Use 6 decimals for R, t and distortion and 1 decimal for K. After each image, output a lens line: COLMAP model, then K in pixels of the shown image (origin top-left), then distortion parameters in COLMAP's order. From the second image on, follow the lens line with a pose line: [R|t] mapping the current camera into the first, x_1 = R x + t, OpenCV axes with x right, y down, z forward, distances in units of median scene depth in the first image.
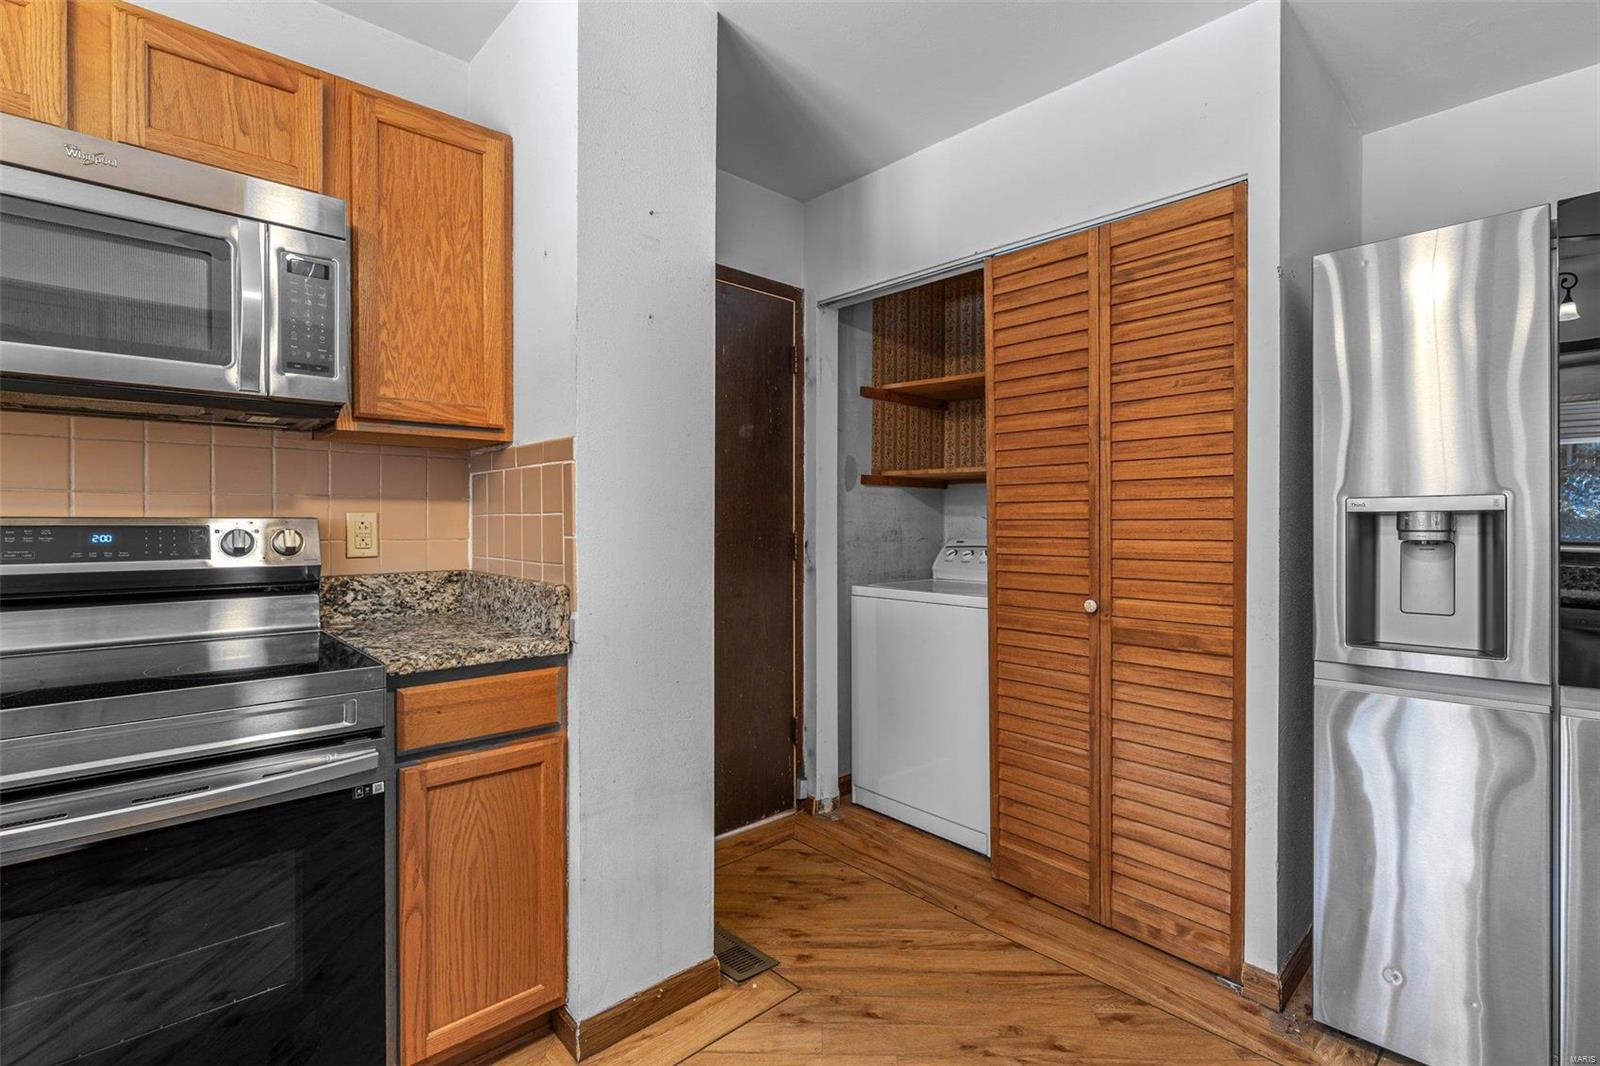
lens RADIAL K [[742.7, 0, 801.1], [0, 742.7, 531.0], [0, 0, 1]] dist [-0.001620, -0.000113]
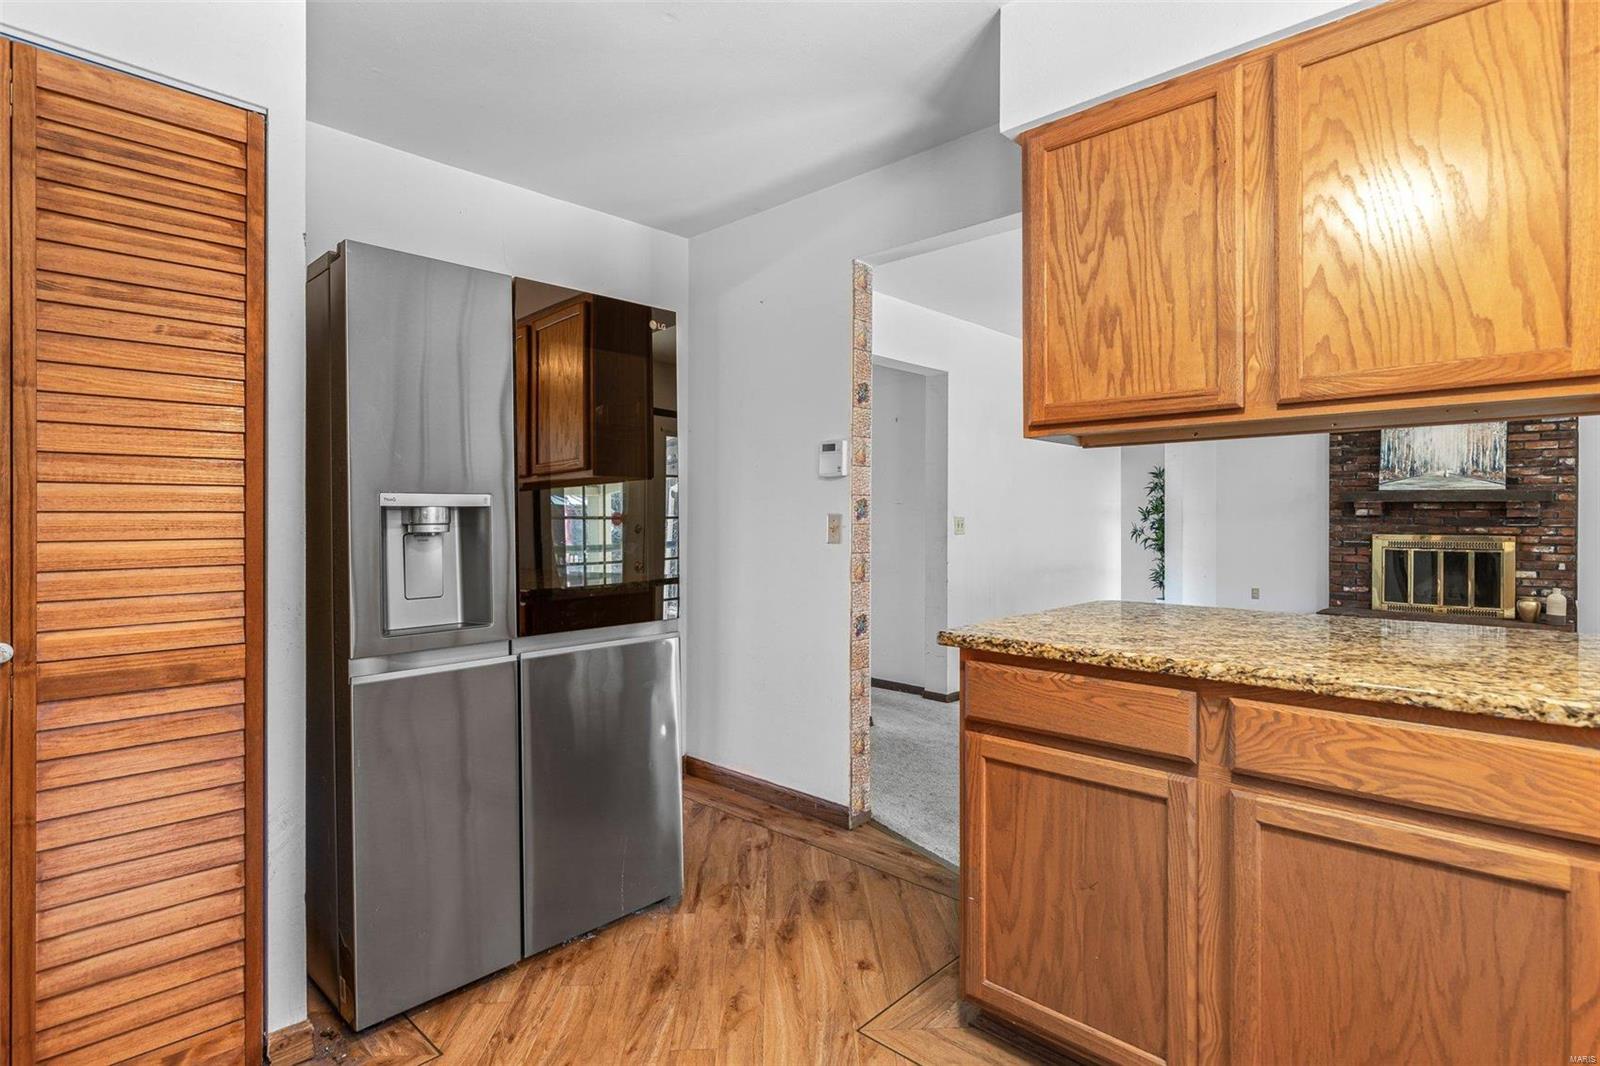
lens RADIAL K [[818.2, 0, 798.8], [0, 818.2, 520.8], [0, 0, 1]] dist [0.003749, -0.002077]
pose [[-0.061490, -0.003208, 0.998103, -0.342803], [0.012766, 0.999911, 0.004000, -0.002035], [-0.998026, 0.012988, -0.061443, 0.406850]]
